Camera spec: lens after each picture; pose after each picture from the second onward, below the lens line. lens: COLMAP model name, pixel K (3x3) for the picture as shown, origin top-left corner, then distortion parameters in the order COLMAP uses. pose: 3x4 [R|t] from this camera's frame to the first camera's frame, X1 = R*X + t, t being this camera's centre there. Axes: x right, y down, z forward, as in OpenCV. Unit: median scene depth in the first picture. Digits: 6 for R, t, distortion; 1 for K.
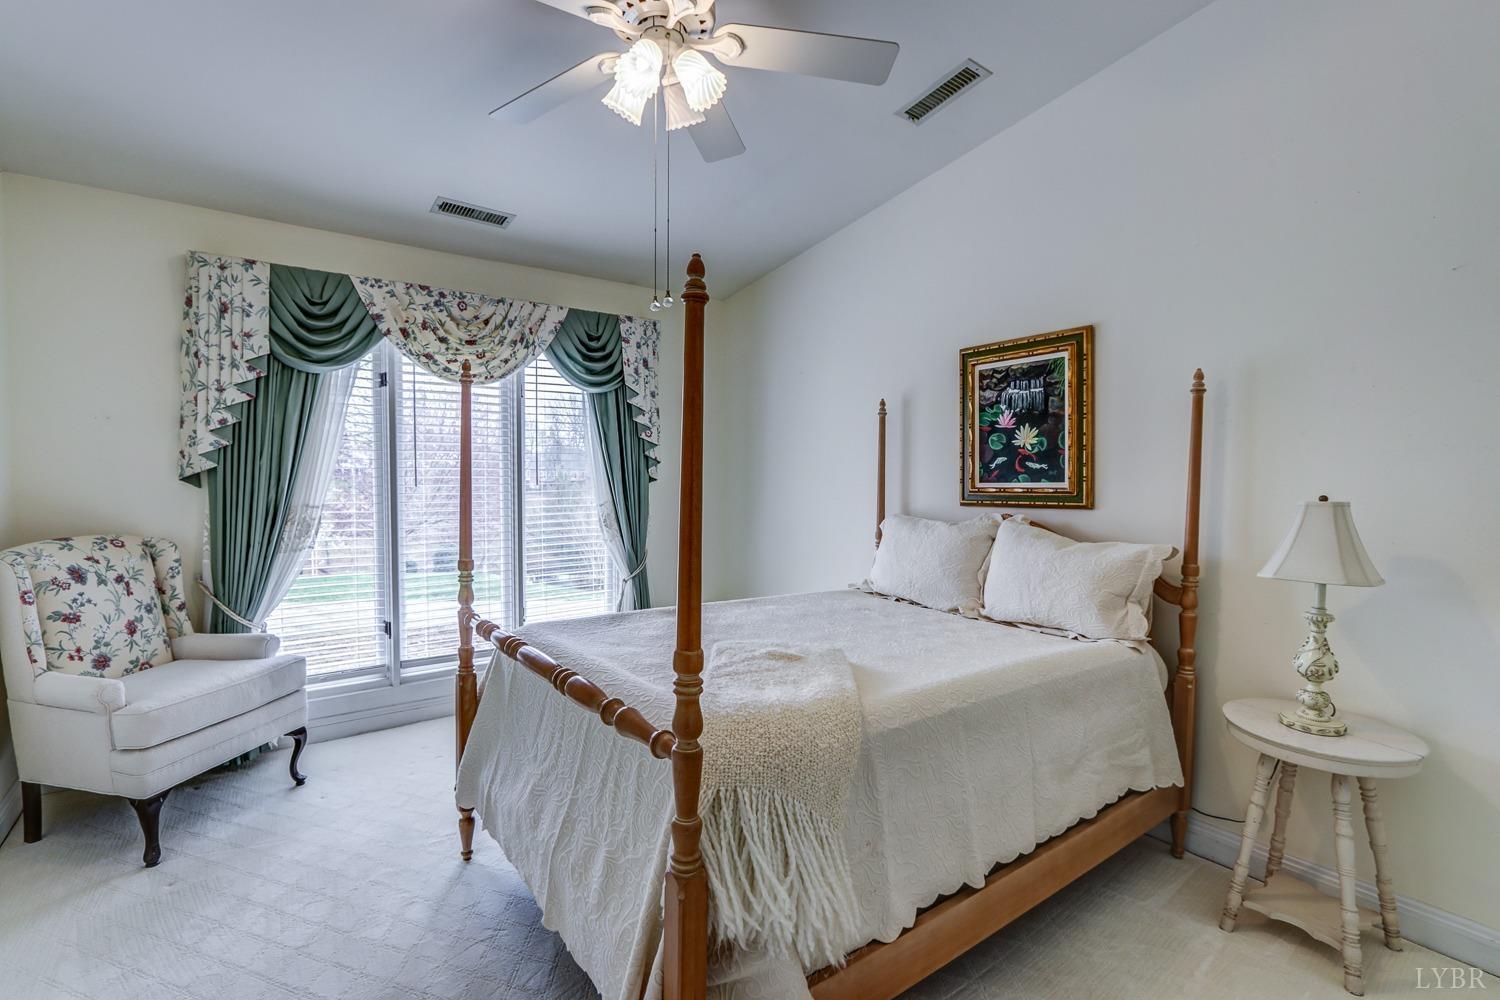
lens RADIAL K [[700.3, 0, 749.5], [0, 700.3, 494.2], [0, 0, 1]] dist [-0.035158, 0.005874]
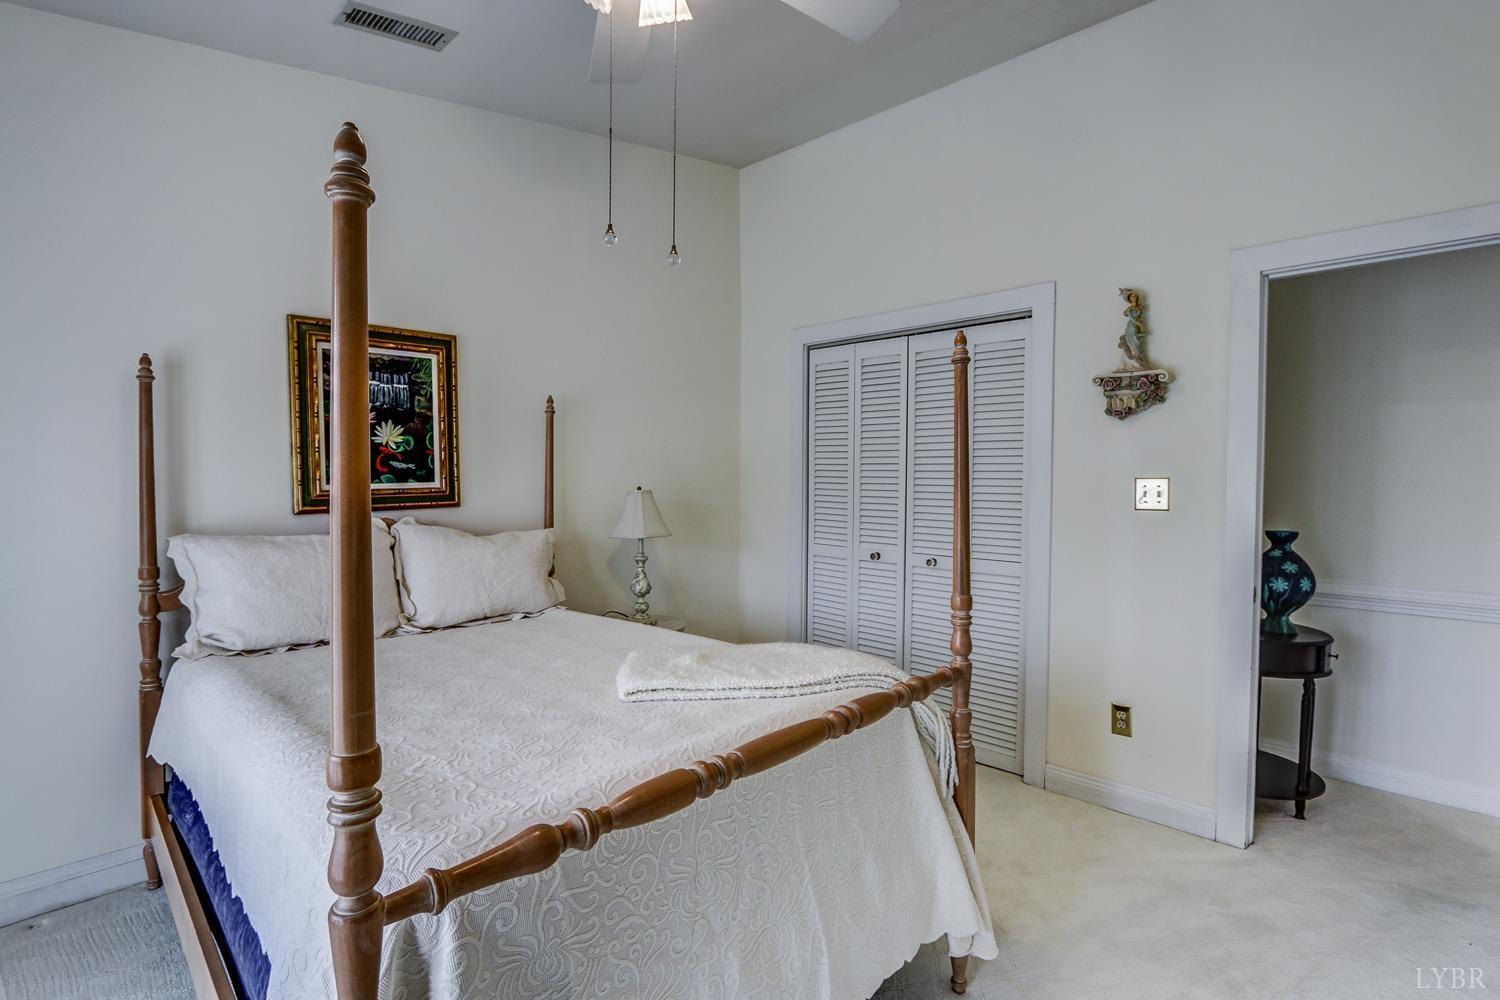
lens RADIAL K [[700.3, 0, 748.6], [0, 700.3, 492.5], [0, 0, 1]] dist [-0.035158, 0.005874]
pose [[-0.173844, -0.031460, 0.984271, -0.620310], [0.024154, 0.999053, 0.036199, -0.027089], [-0.984477, 0.030067, -0.172919, 0.705321]]
